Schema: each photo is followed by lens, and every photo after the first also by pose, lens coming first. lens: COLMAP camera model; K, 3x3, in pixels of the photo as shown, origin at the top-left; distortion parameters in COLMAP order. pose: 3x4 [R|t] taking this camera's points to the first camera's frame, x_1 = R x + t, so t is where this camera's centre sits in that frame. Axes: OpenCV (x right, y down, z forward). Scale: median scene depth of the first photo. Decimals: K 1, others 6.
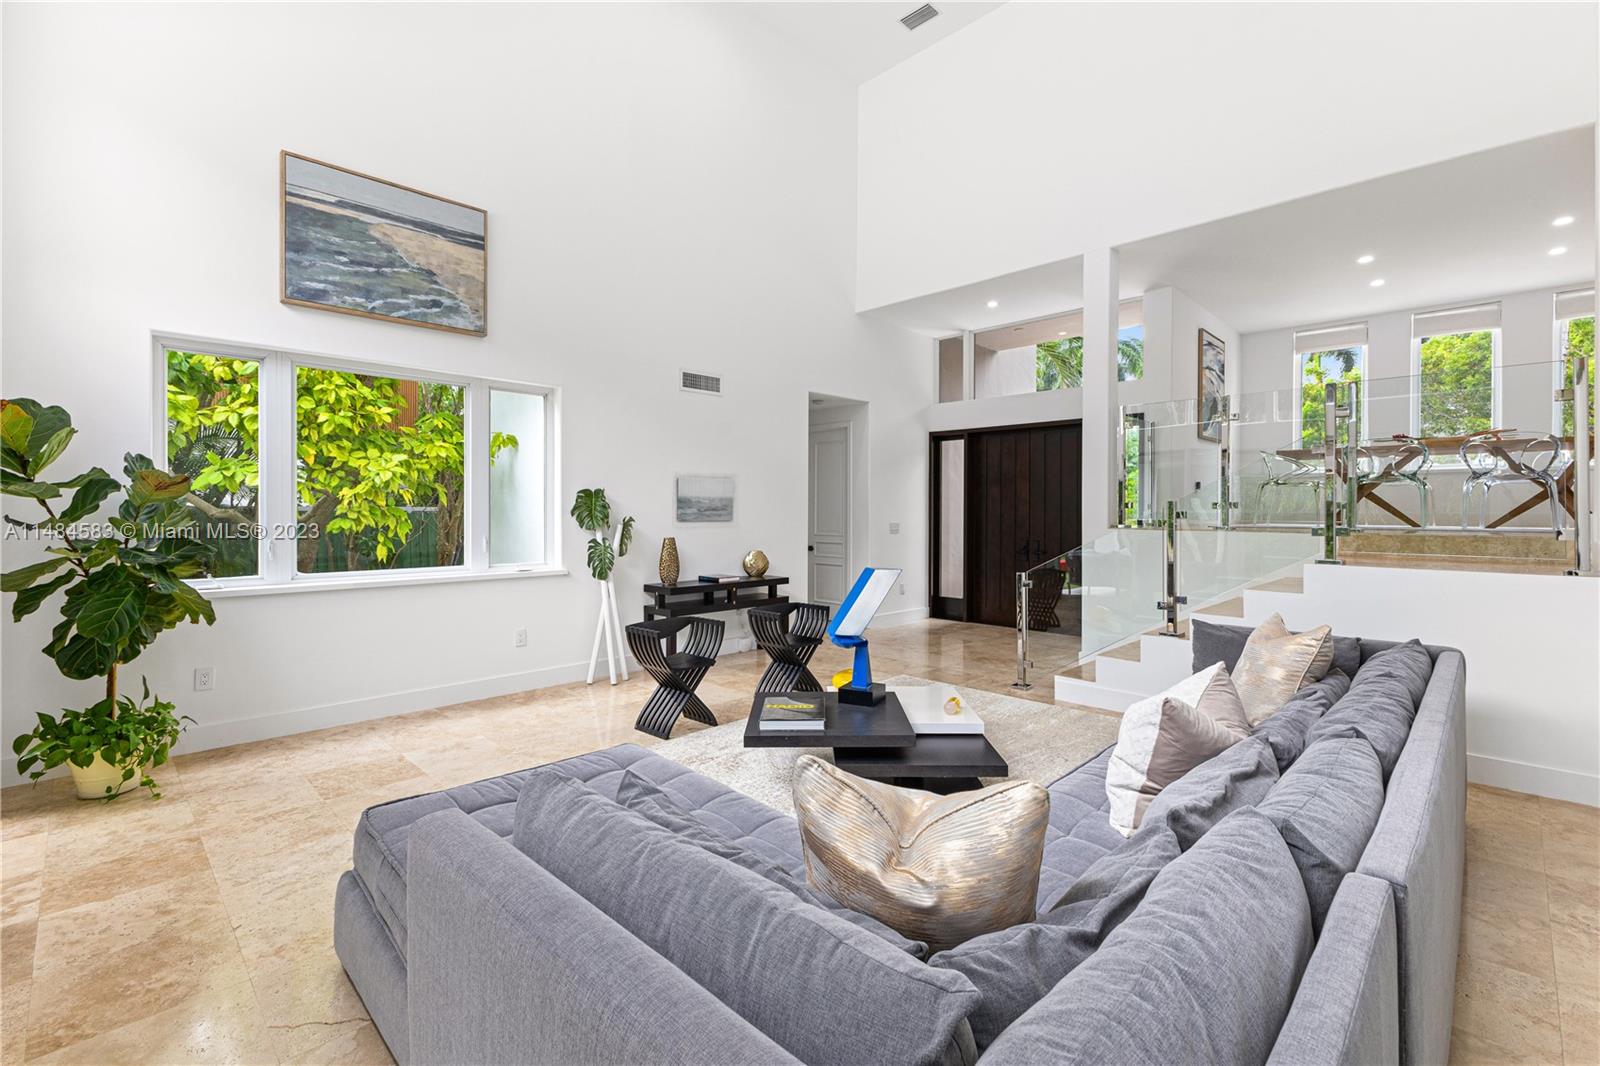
lens RADIAL K [[695.6, 0, 798.2], [0, 695.6, 516.6], [0, 0, 1]] dist [0.016109, -0.007068]
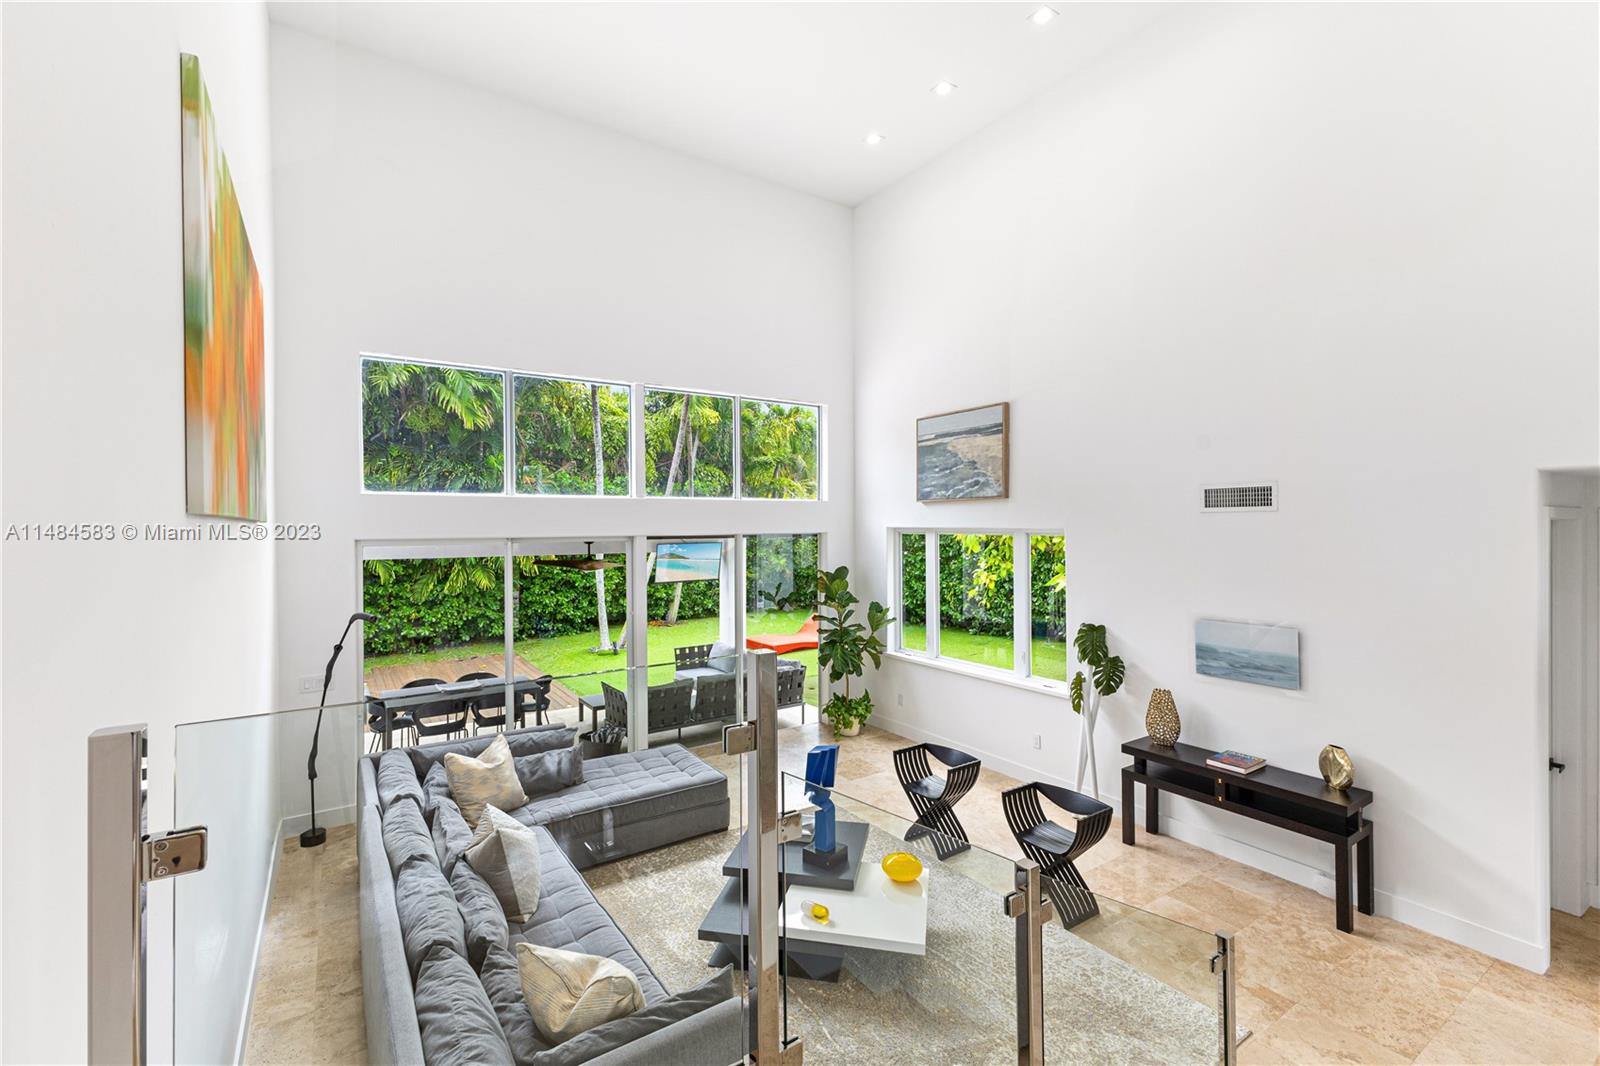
lens RADIAL K [[687.6, 0, 803.0], [0, 687.6, 526.9], [0, 0, 1]] dist [0.005314, 0.000281]
pose [[-0.191607, 0.005713, -0.981455, 0.882377], [0.000120, 0.999983, 0.005797, -0.211604], [0.981472, 0.000993, -0.191604, 0.874600]]
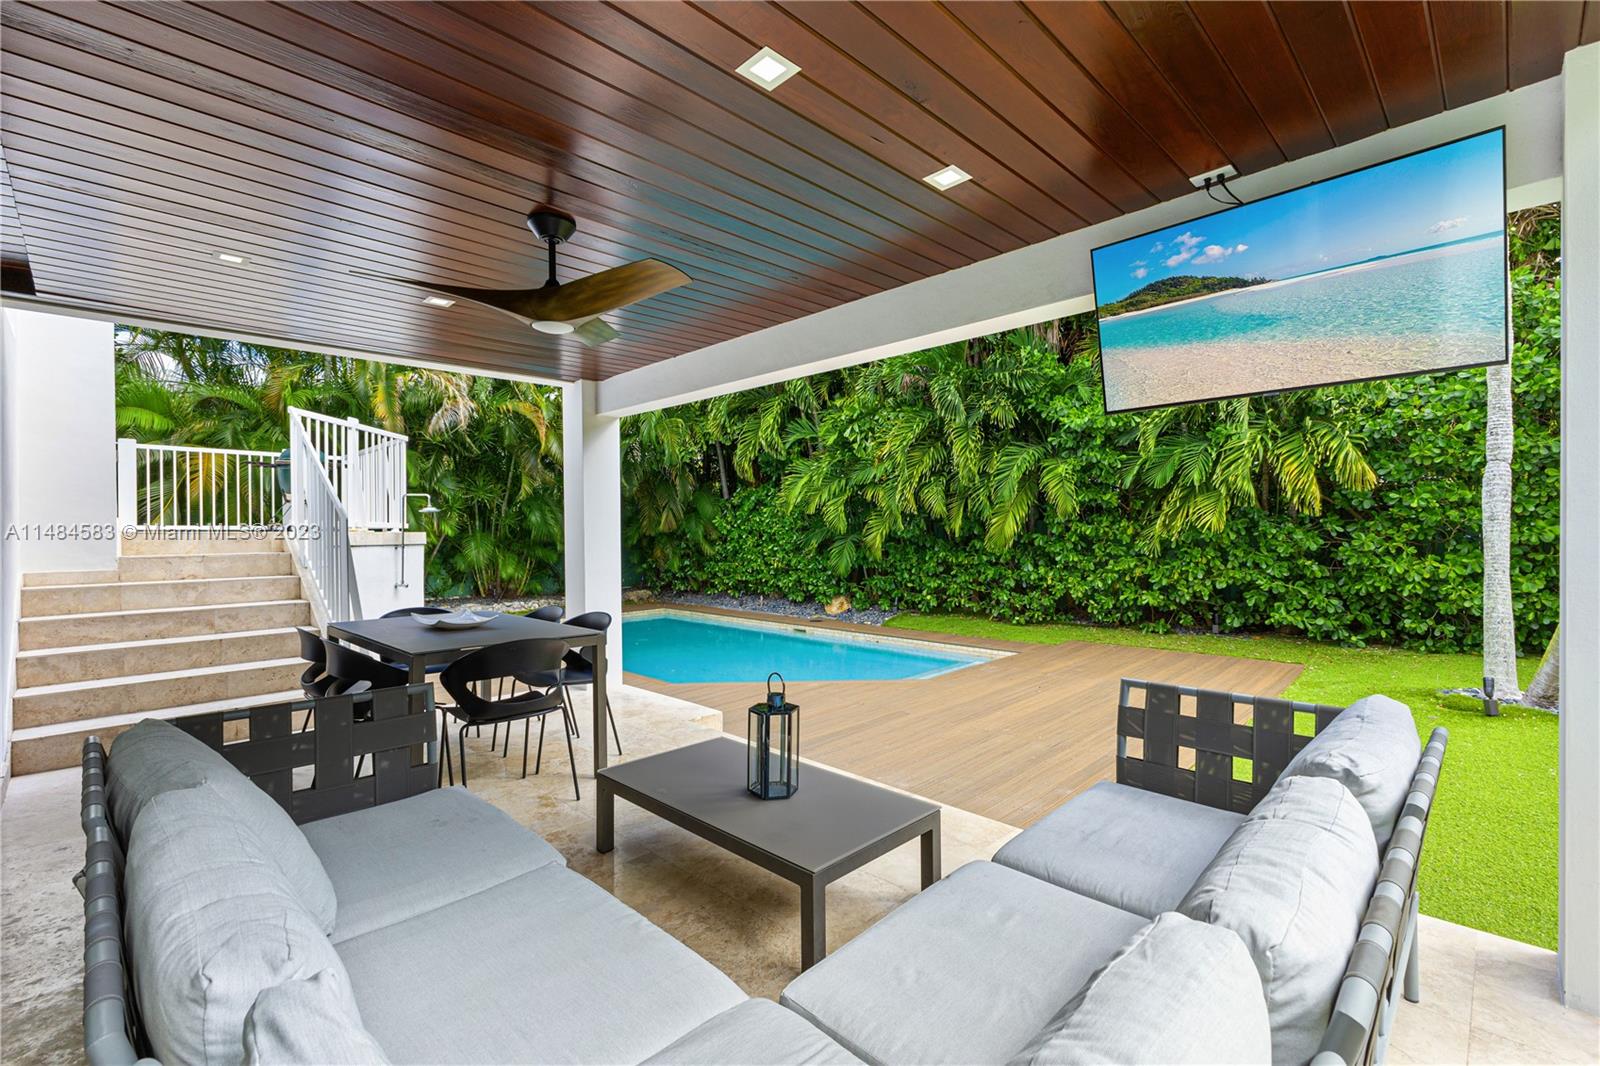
lens RADIAL K [[687.6, 0, 803.0], [0, 687.6, 526.9], [0, 0, 1]] dist [0.005314, 0.000281]
pose [[-0.999805, 0.011137, 0.016322, -0.860256], [0.011133, 0.999938, -0.000317, 0.059718], [-0.016325, -0.000135, -0.999867, 0.569343]]
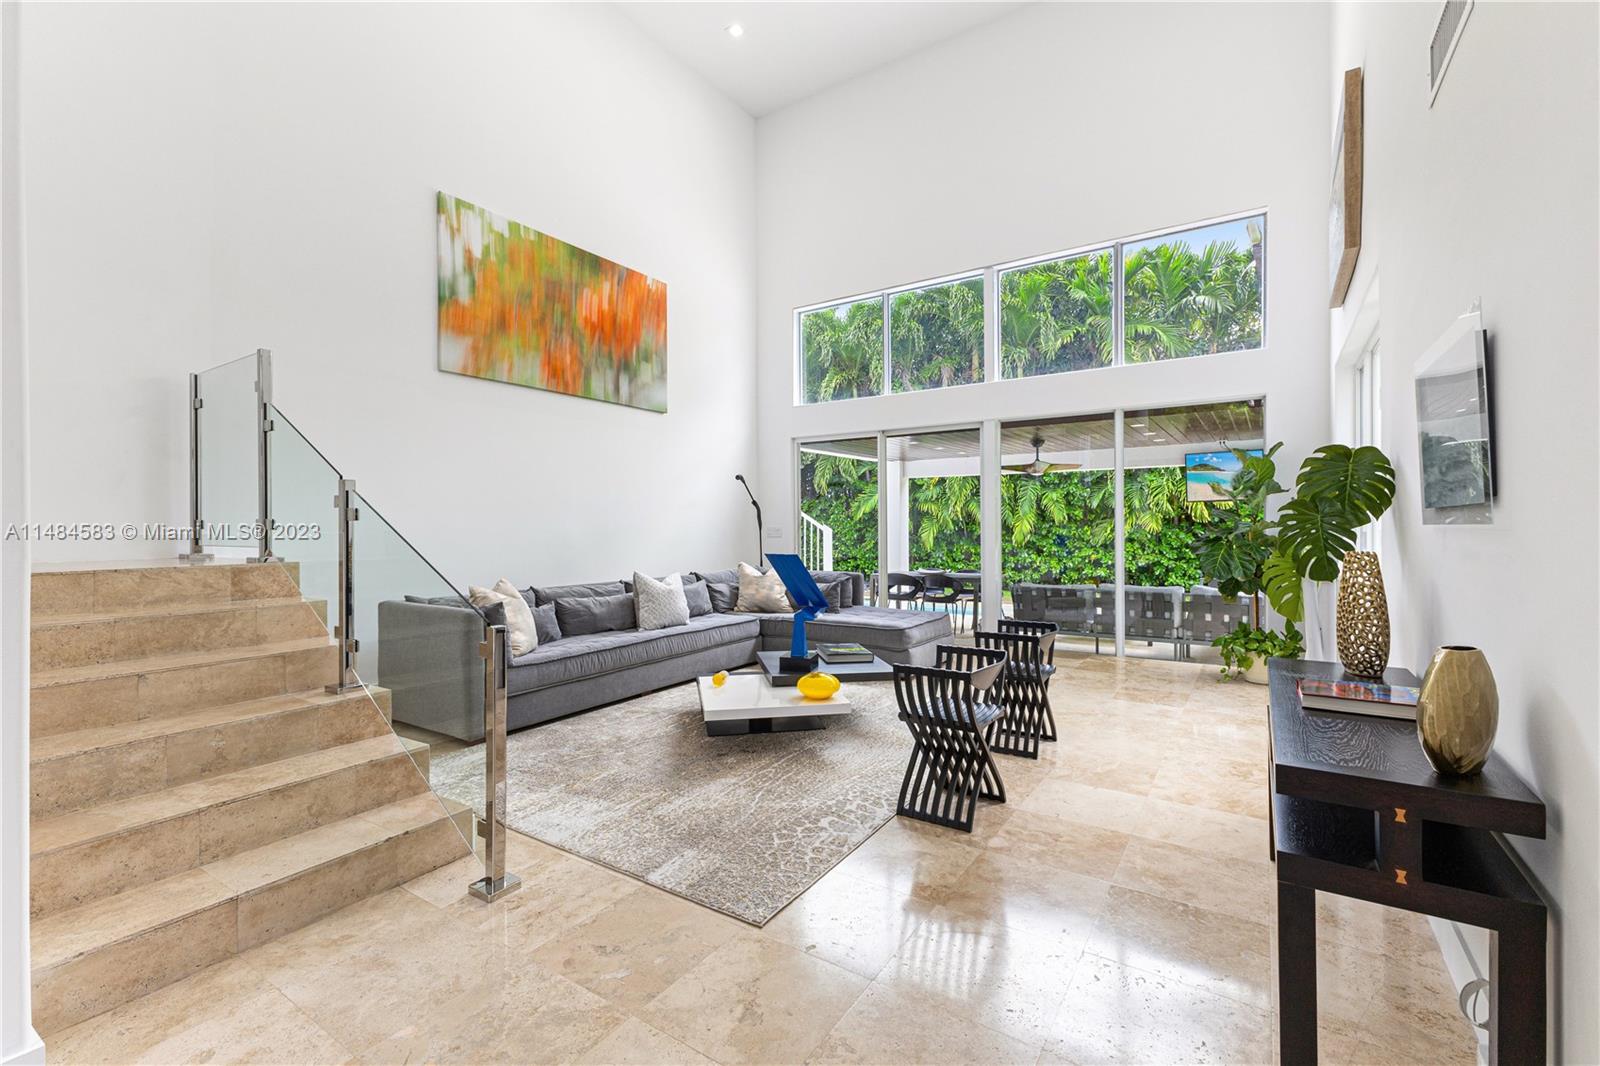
lens RADIAL K [[687.6, 0, 803.0], [0, 687.6, 526.9], [0, 0, 1]] dist [0.005314, 0.000281]
pose [[-0.981424, 0.008191, -0.191675, 0.223887], [0.006693, 0.999942, 0.008461, 0.016084], [0.191733, 0.007021, -0.981422, 1.576061]]
